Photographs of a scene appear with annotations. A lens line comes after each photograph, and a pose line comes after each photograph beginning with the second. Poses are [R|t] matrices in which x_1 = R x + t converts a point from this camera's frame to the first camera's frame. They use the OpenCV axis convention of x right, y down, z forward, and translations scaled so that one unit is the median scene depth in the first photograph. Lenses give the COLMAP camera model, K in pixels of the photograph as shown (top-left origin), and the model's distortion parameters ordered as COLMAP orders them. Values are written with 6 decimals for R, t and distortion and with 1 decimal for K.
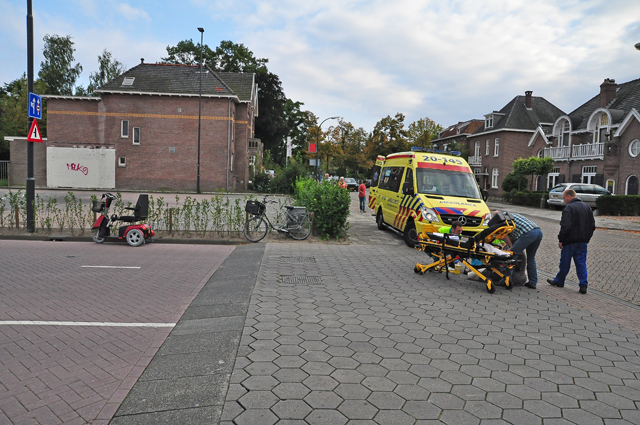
lens RADIAL K [[460.7, 0, 324.4], [0, 460.7, 210.5], [0, 0, 1]] dist [-0.130911, 0.111119]
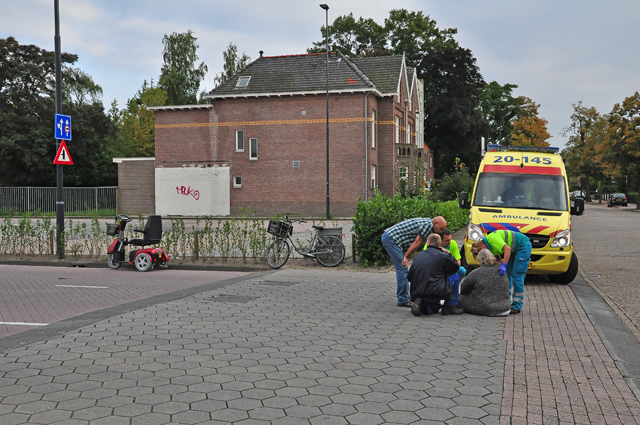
lens RADIAL K [[664.3, 0, 324.5], [0, 664.3, 211.0], [0, 0, 1]] dist [-0.024584, 0.229845]
pose [[0.929298, -0.029219, -0.368173, 0.136023], [0.009533, 0.998431, -0.055176, 0.010581], [0.369208, 0.047765, 0.928119, -0.041821]]
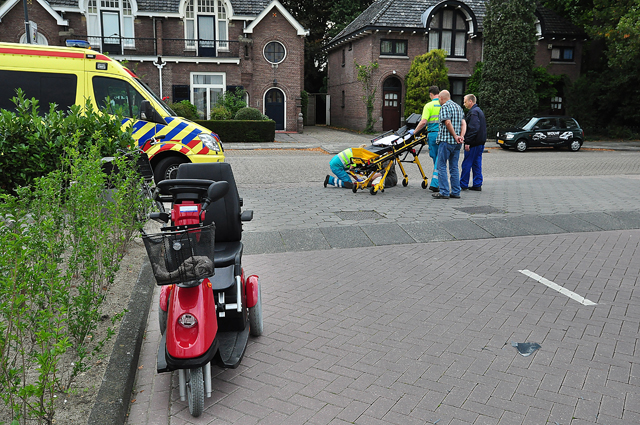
lens RADIAL K [[581.2, 0, 320.0], [0, 581.2, 212.5], [0, 0, 1]] dist [-0.073643, 0.187536]
pose [[-0.133537, -0.209434, 0.968662, -0.247939], [0.057743, 0.974111, 0.218572, -0.026126], [-0.989360, 0.085121, -0.117987, 0.316562]]
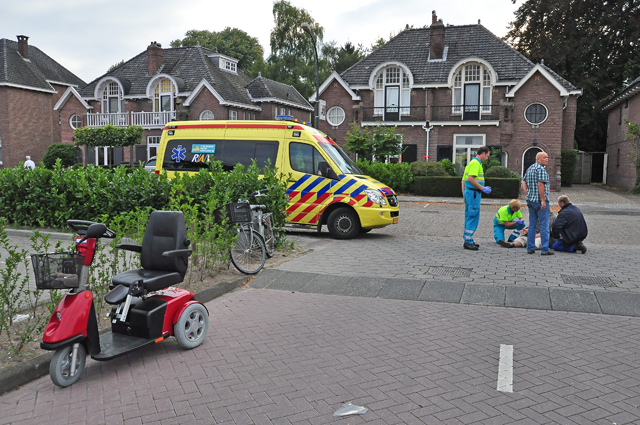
lens RADIAL K [[529.1, 0, 323.5], [0, 529.1, 212.8], [0, 0, 1]] dist [-0.100174, 0.164836]
pose [[0.419401, -0.115894, 0.900373, -0.239456], [0.068768, 0.993024, 0.095787, -0.021759], [-0.905193, 0.021743, 0.424445, 0.223829]]
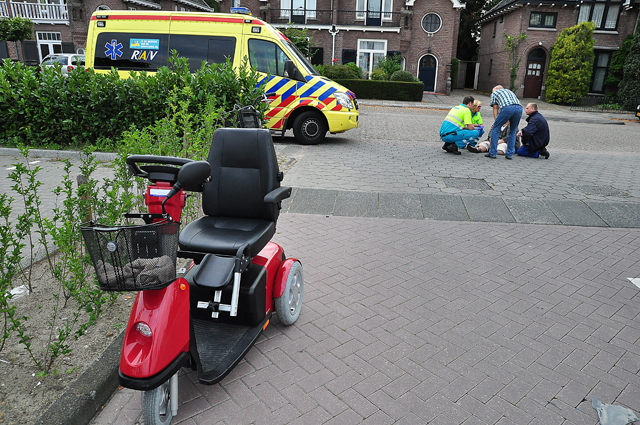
lens RADIAL K [[460.7, 0, 324.4], [0, 460.7, 210.5], [0, 0, 1]] dist [-0.130911, 0.111119]
pose [[0.180326, -0.320938, 0.929775, -0.206051], [0.040300, 0.946888, 0.319029, -0.023244], [-0.982781, -0.020059, 0.183682, 0.294819]]
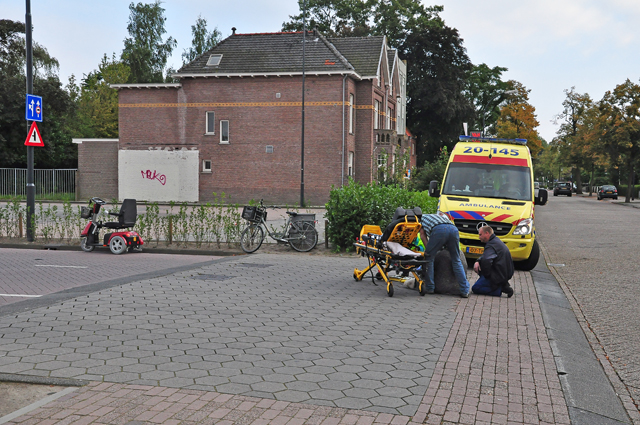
lens RADIAL K [[725.2, 0, 325.3], [0, 725.2, 214.1], [0, 0, 1]] dist [-0.000472, 0.259368]
pose [[0.942480, -0.007546, -0.334176, 0.154214], [-0.004630, 0.999355, -0.035625, 0.014832], [0.334229, 0.035123, 0.941837, -0.087127]]
